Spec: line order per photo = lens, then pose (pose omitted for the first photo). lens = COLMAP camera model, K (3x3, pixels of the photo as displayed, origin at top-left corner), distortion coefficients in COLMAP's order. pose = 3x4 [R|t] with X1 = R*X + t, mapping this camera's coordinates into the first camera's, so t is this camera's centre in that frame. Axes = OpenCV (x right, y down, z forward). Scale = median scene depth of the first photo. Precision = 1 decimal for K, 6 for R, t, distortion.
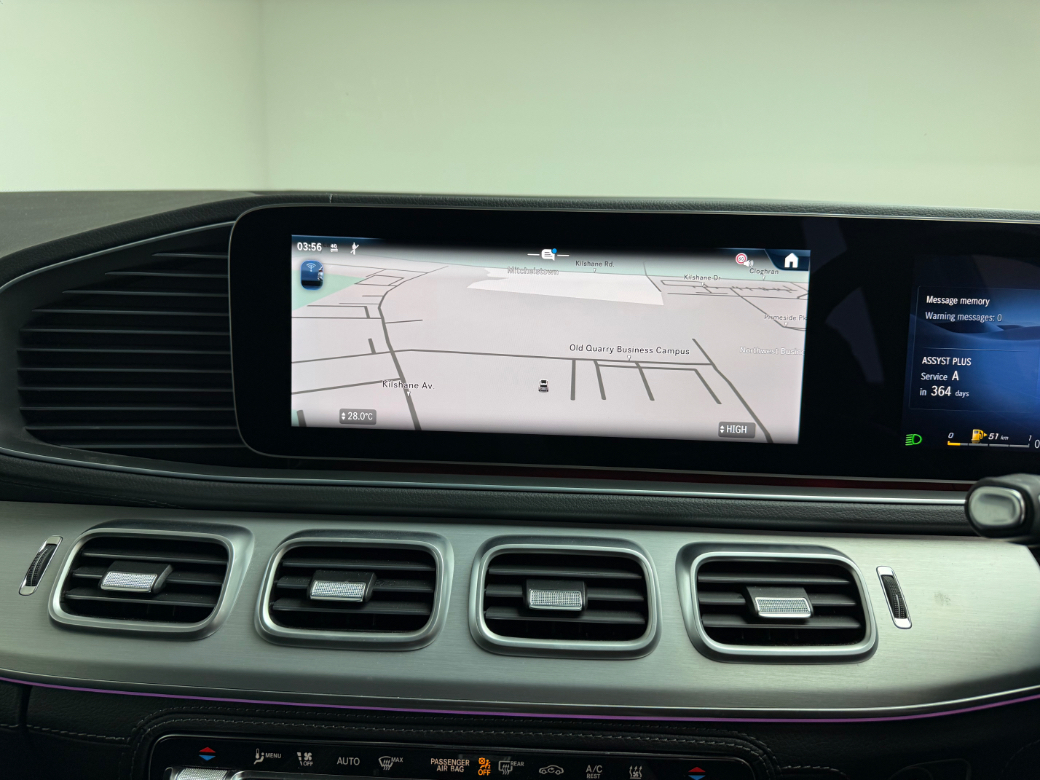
lens RADIAL K [[745.3, 0, 512.5], [0, 745.3, 387.8], [0, 0, 1]] dist [0.018173, -0.020647]
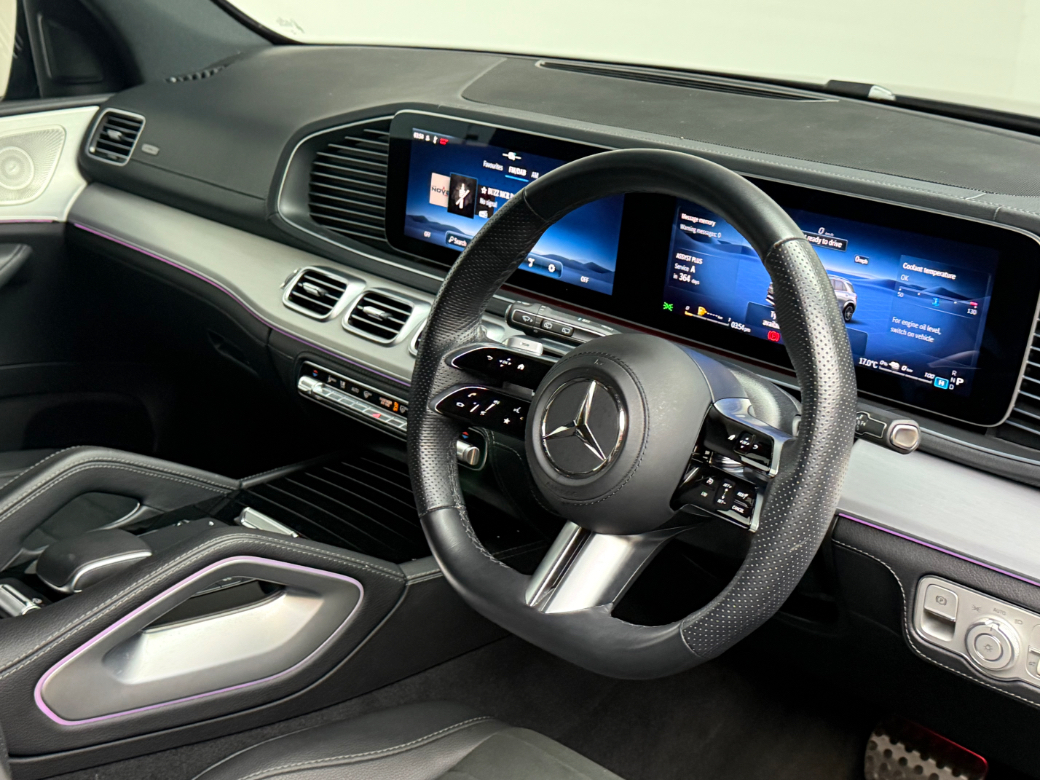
lens RADIAL K [[1396.0, 0, 521.5], [0, 1396.0, 393.0], [0, 0, 1]] dist [0.163894, 0.000000]
pose [[0.720945, 0.229701, -0.653816, 2.583200], [-0.138880, 0.972218, 0.188424, -0.296497], [0.678934, -0.045041, 0.732817, -1.521278]]
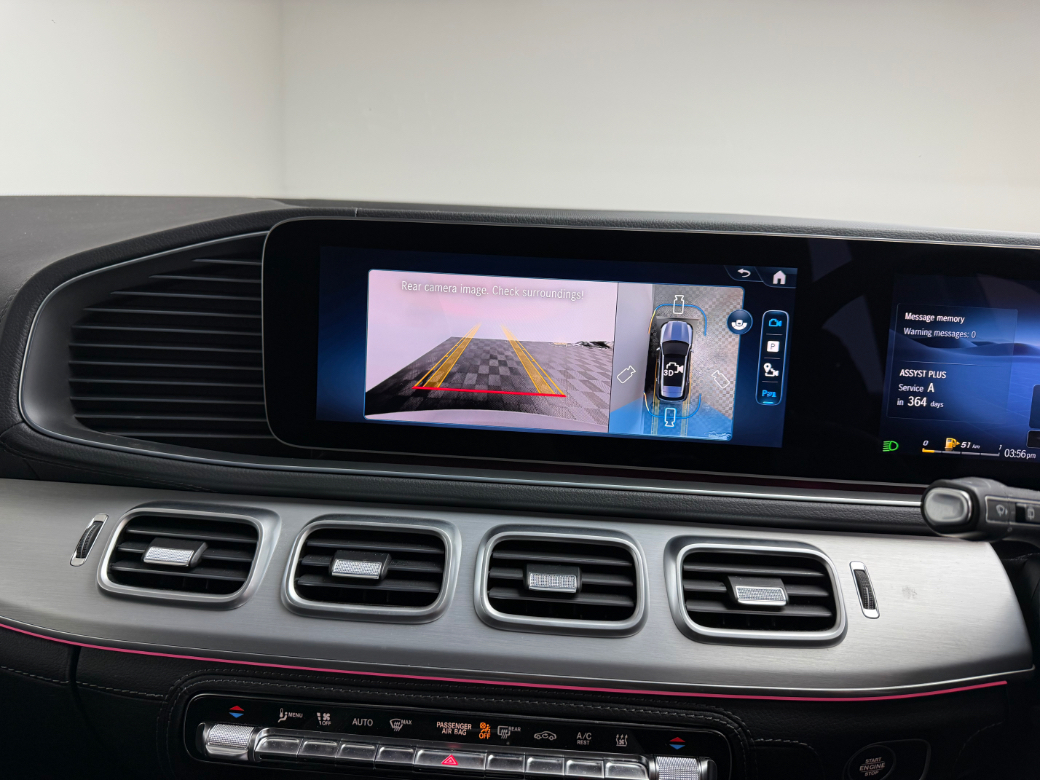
lens RADIAL K [[745.3, 0, 505.9], [0, 745.3, 387.5], [0, 0, 1]] dist [0.018173, -0.020647]
pose [[0.999515, 0.022685, -0.021347, 0.005172], [-0.022733, 0.999740, -0.001998, -0.000212], [0.021296, 0.002482, 0.999770, -0.100132]]
